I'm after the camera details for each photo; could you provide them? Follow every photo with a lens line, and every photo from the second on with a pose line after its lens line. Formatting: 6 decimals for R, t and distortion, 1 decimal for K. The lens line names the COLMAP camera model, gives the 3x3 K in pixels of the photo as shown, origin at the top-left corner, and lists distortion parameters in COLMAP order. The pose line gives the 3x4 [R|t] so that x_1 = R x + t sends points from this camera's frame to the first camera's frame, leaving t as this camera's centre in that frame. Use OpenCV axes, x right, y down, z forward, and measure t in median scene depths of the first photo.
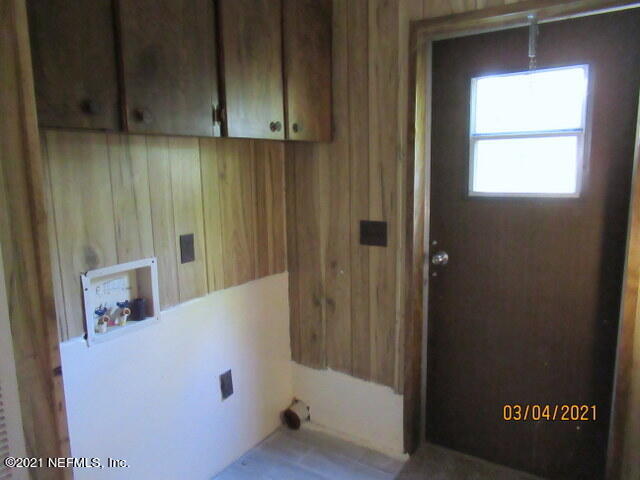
lens RADIAL K [[468.6, 0, 321.2], [0, 468.6, 239.1], [0, 0, 1]] dist [-0.009563, -0.009823]
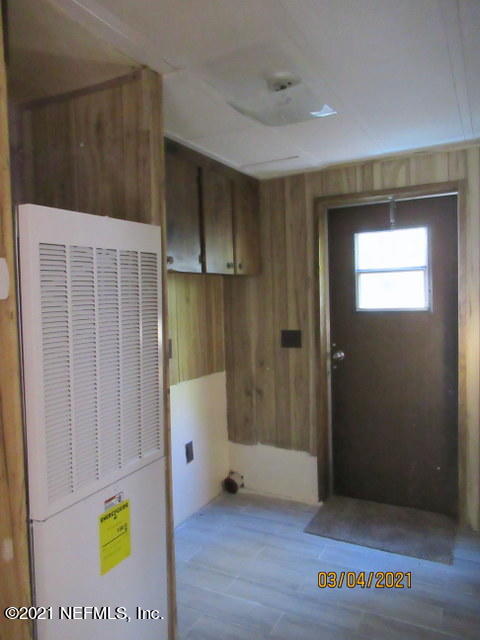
lens RADIAL K [[468.6, 0, 239.4], [0, 468.6, 318.8], [0, 0, 1]] dist [-0.009563, -0.009823]
pose [[0.995327, -0.014452, 0.095469, -0.180147], [0.025434, 0.993059, -0.114835, 0.085699], [-0.093147, 0.116727, 0.988786, -0.393627]]
